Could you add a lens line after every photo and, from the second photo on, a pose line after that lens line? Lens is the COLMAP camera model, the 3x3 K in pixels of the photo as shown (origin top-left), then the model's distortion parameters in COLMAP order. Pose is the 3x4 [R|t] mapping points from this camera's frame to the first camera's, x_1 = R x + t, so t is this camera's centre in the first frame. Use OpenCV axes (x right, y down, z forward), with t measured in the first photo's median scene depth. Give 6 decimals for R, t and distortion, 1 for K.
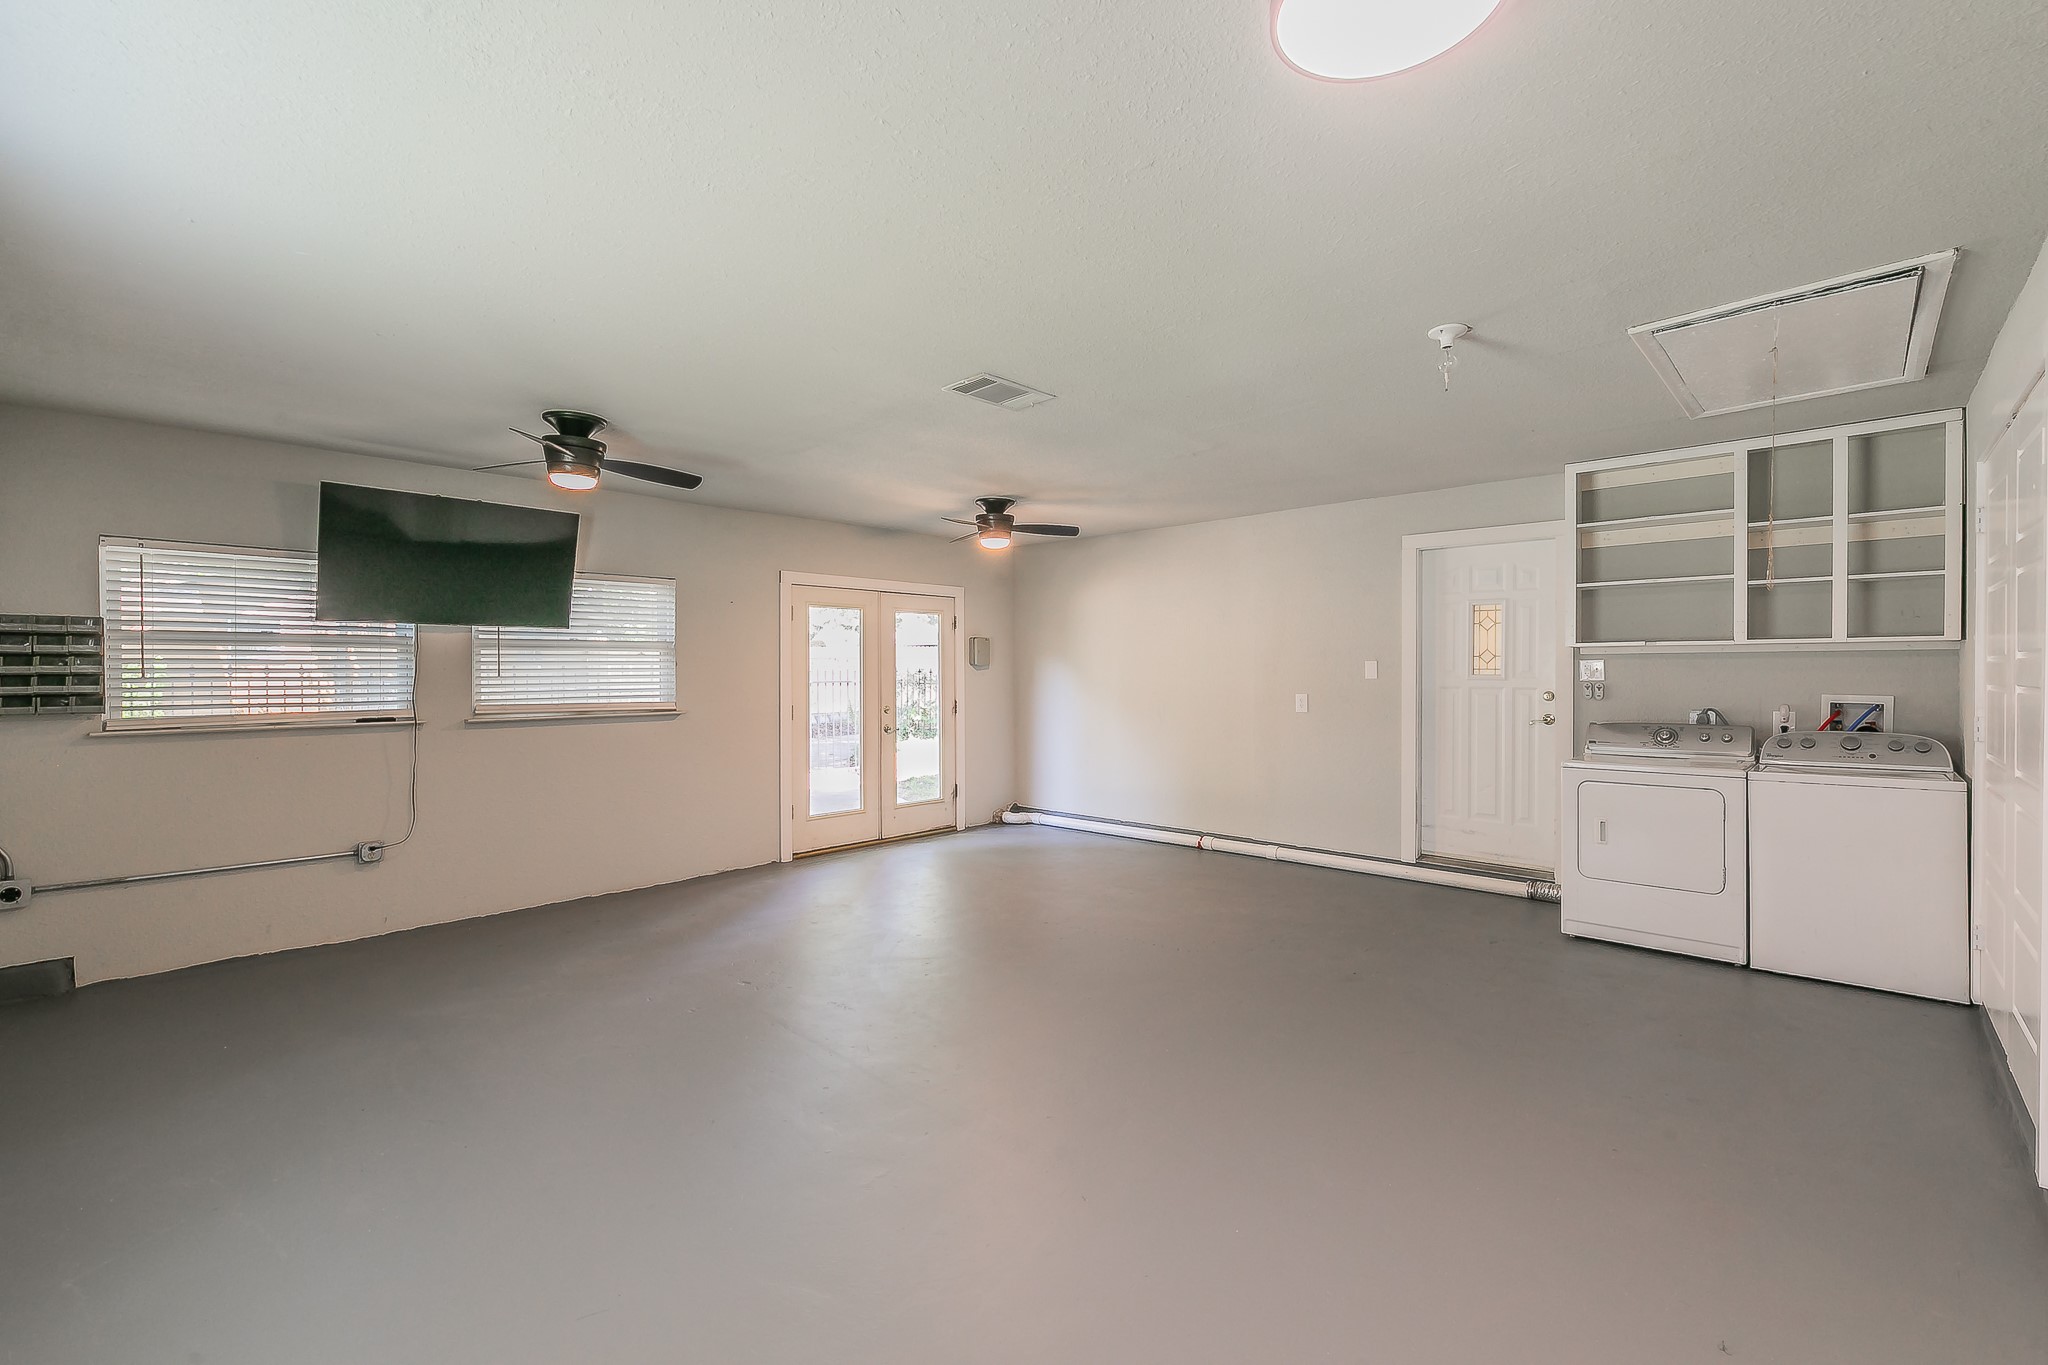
lens RADIAL K [[904.4, 0, 1021.9], [0, 904.4, 673.7], [0, 0, 1]] dist [0.001941, 0.000375]
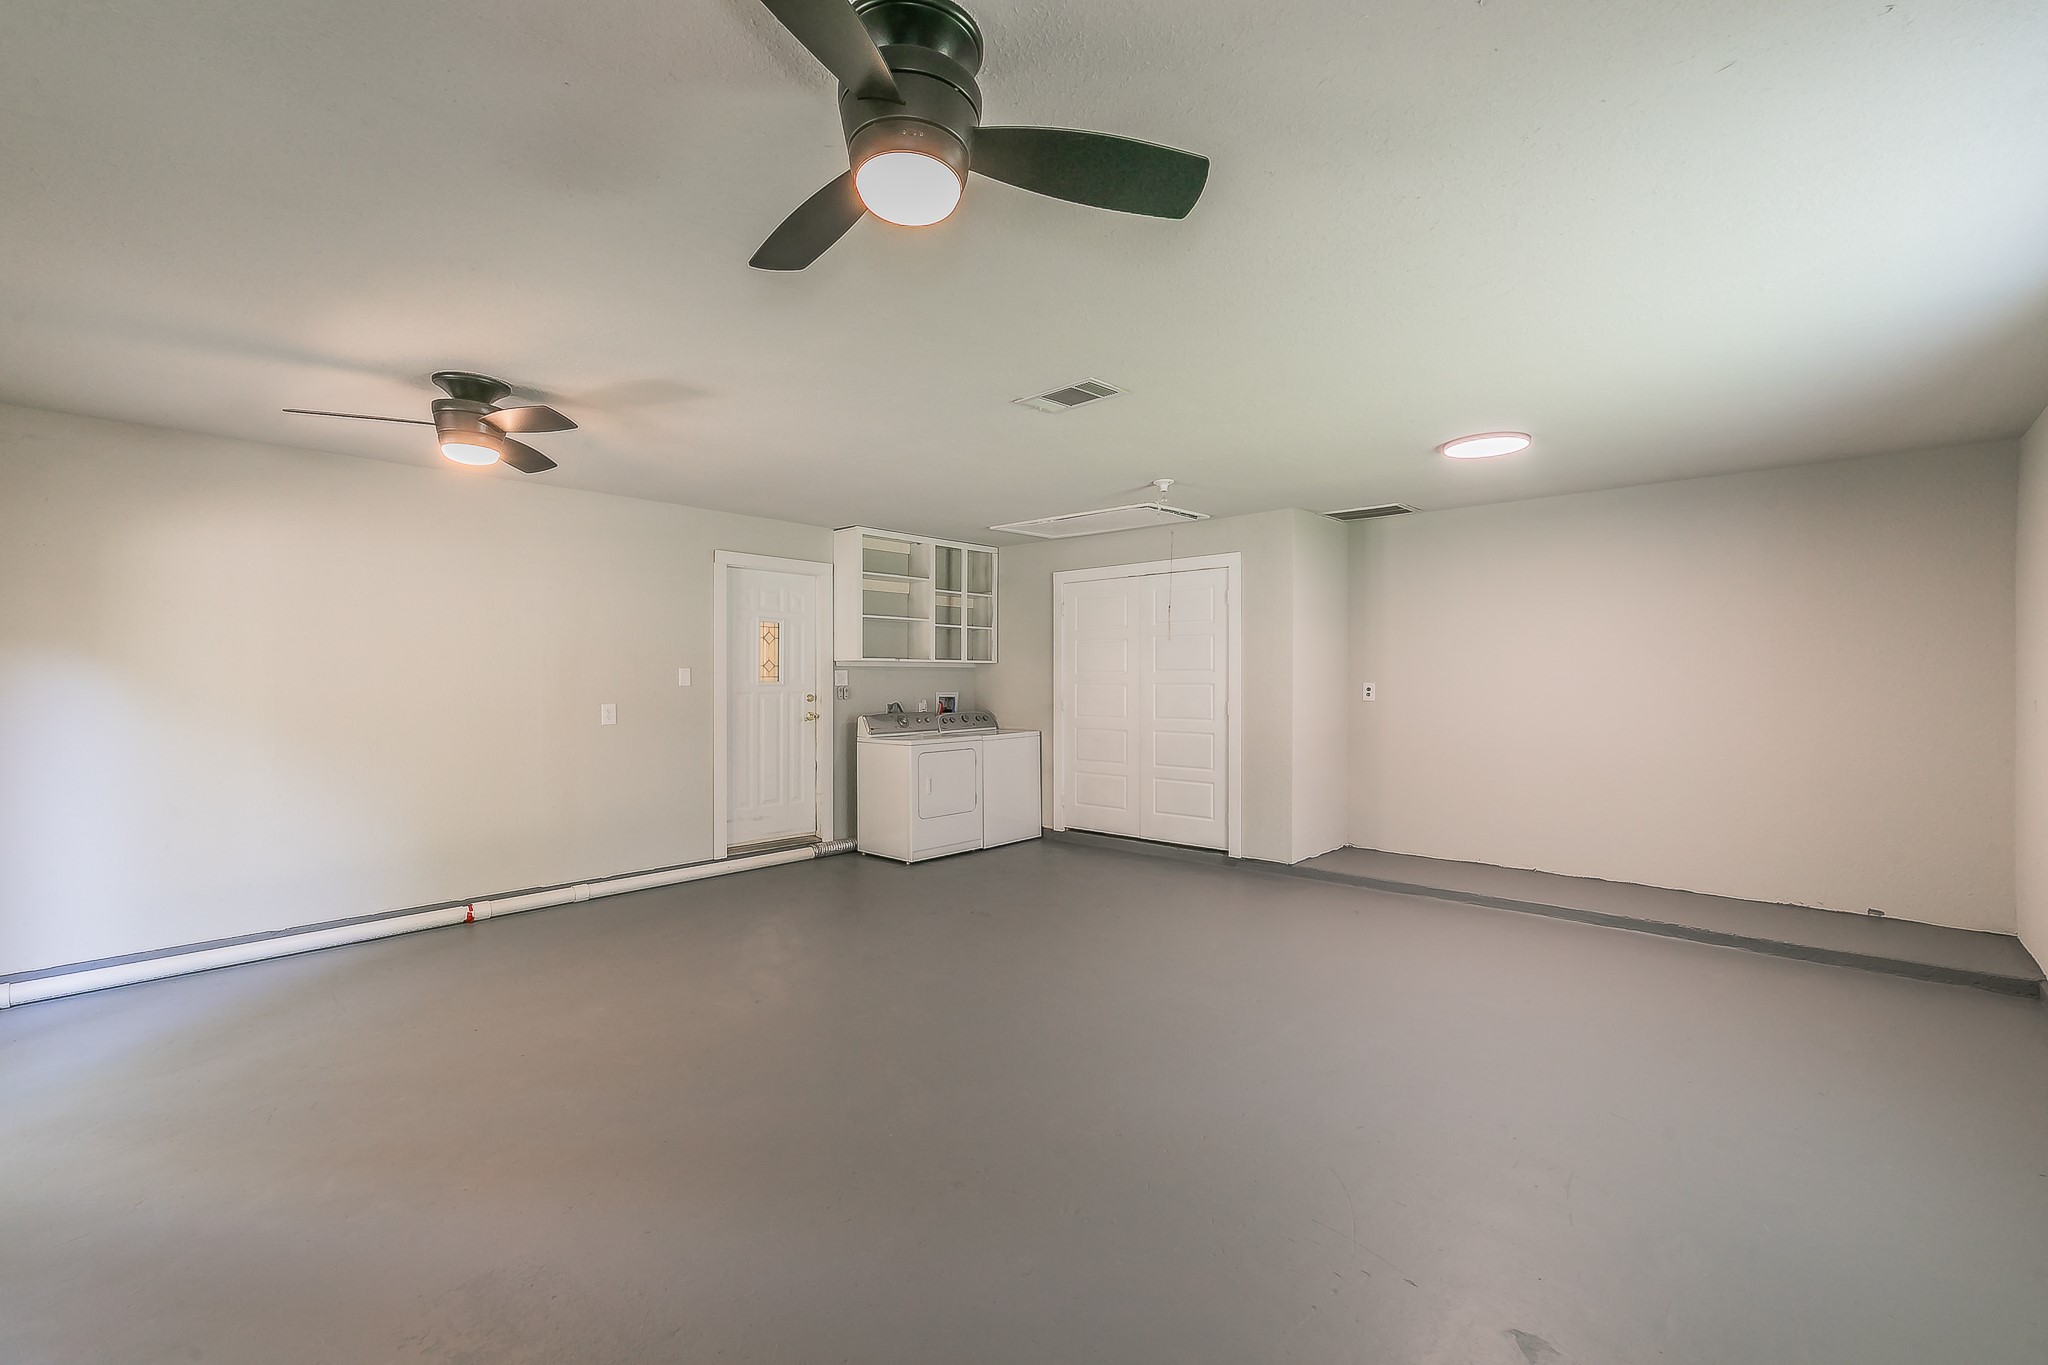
lens RADIAL K [[904.4, 0, 1026.2], [0, 904.4, 685.2], [0, 0, 1]] dist [0.001941, 0.000375]
pose [[-0.053204, -0.001423, 0.998583, -0.693565], [0.004374, 0.999989, 0.001658, 0.005510], [-0.998574, 0.004456, -0.053197, 0.746866]]
